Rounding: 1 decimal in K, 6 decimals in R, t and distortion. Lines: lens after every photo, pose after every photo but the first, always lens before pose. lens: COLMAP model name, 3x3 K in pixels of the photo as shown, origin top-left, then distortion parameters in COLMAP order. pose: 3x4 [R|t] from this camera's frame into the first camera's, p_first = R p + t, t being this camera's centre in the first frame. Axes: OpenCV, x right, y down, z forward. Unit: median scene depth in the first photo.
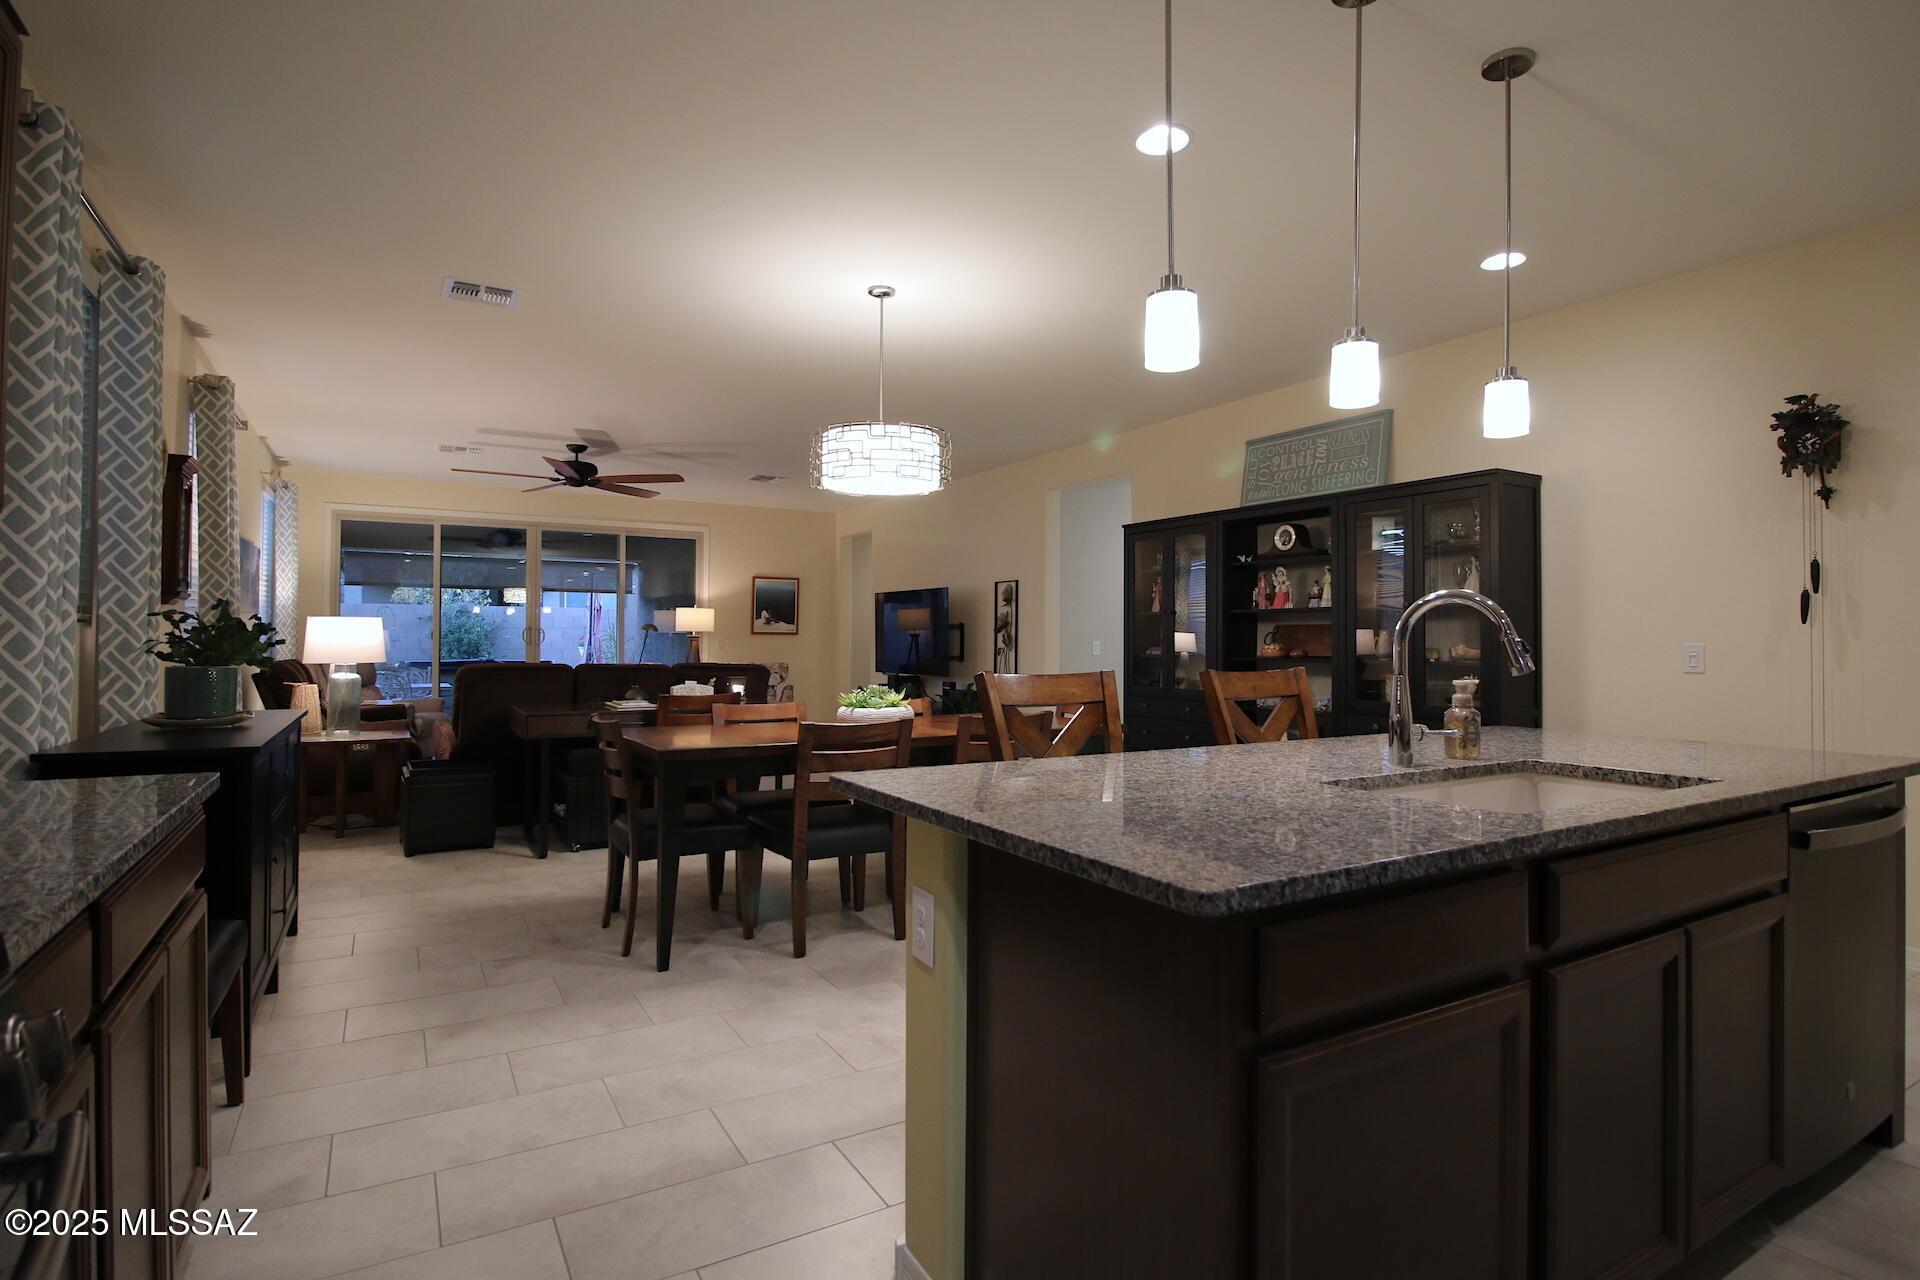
lens RADIAL K [[937.1, 0, 960.0], [0, 937.1, 640.0], [0, 0, 1]] dist [0.001013, 0.000147]
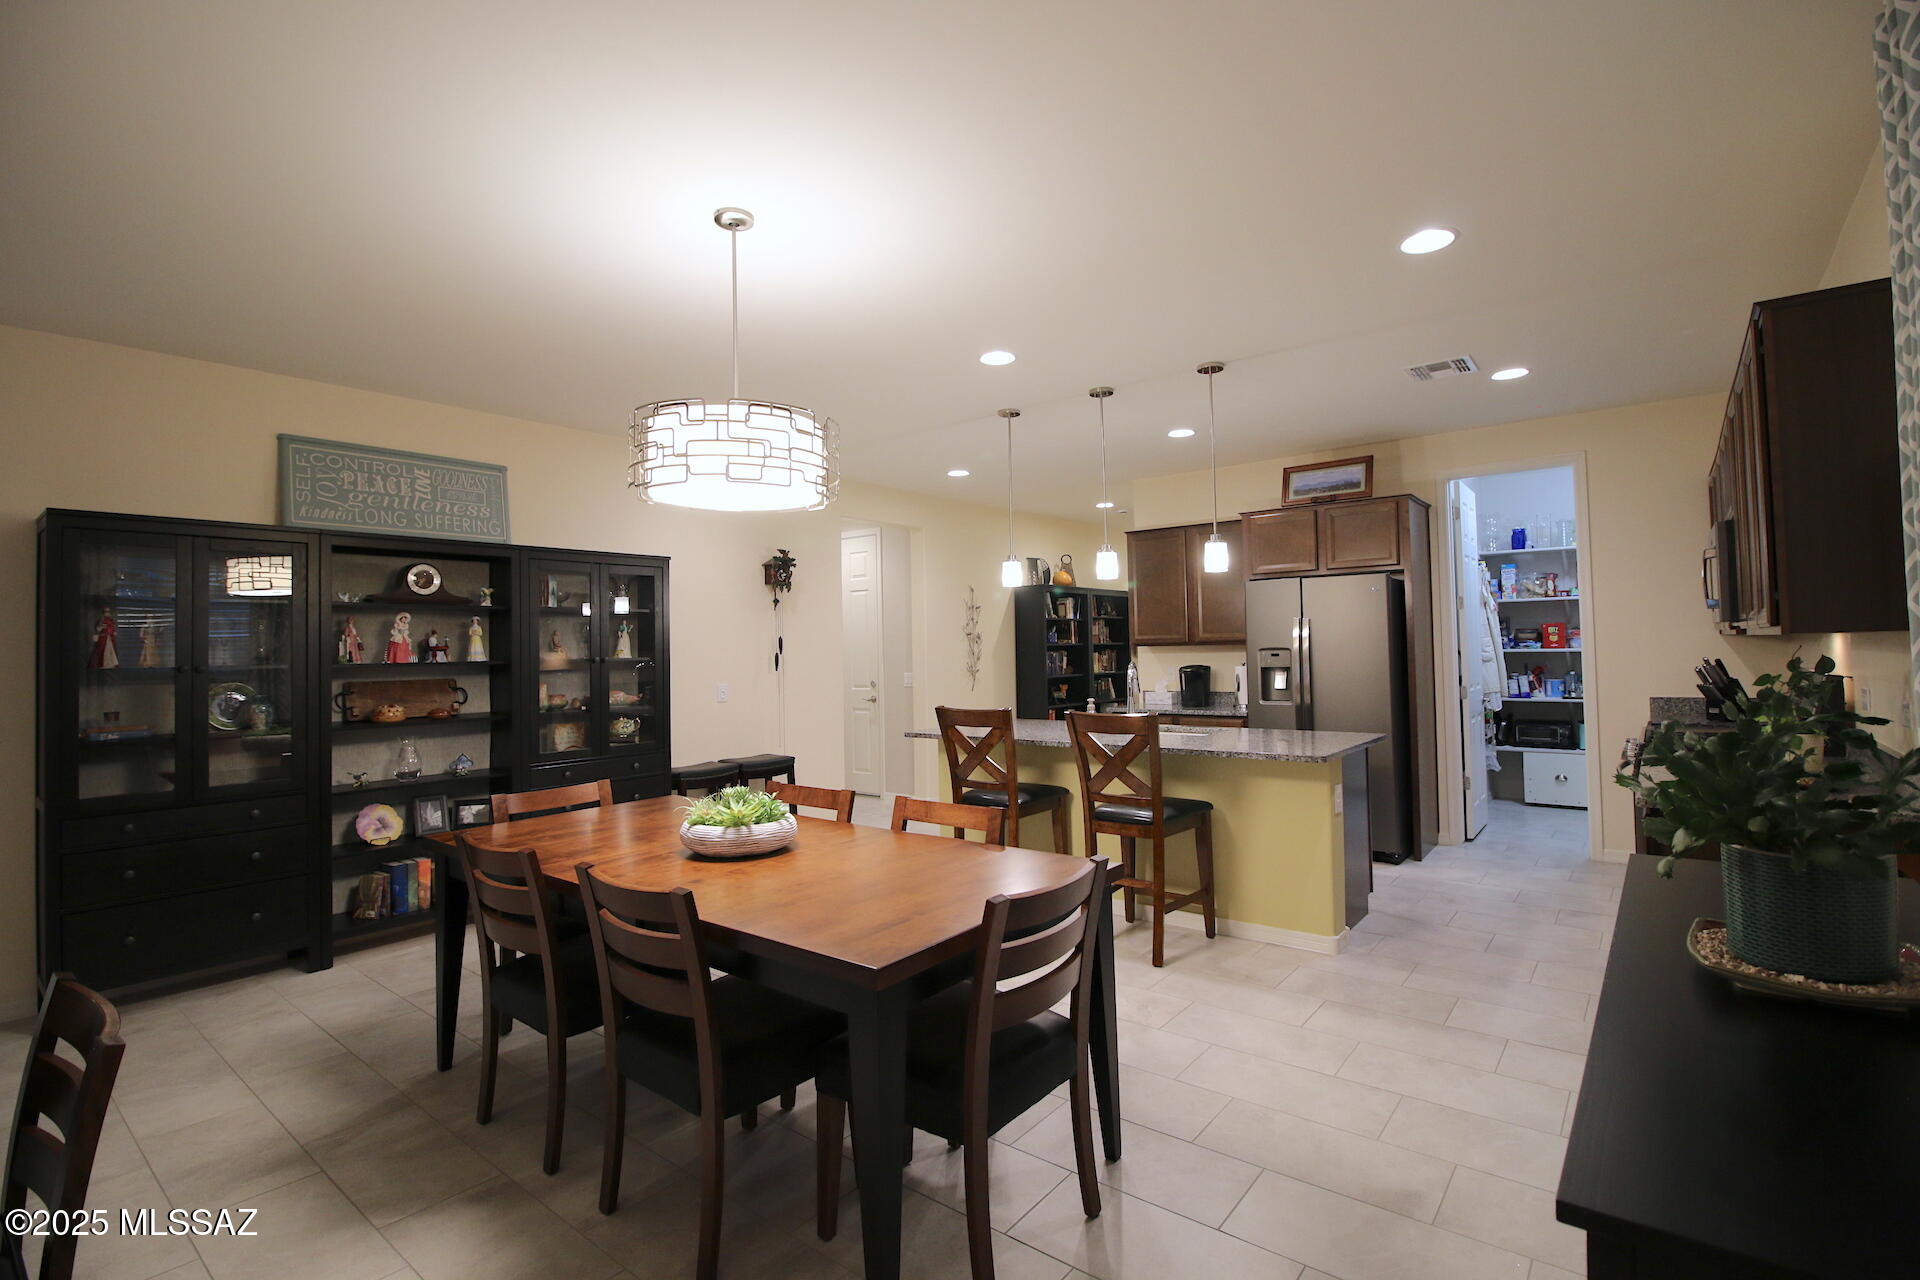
lens RADIAL K [[899.7, 0, 960.0], [0, 899.7, 640.0], [0, 0, 1]] dist [-0.001466, -0.000235]
pose [[-0.343447, 0.016114, 0.939034, -0.775439], [0.023581, 0.999686, -0.008530, -0.047256], [-0.938876, 0.019214, -0.343719, 1.094379]]
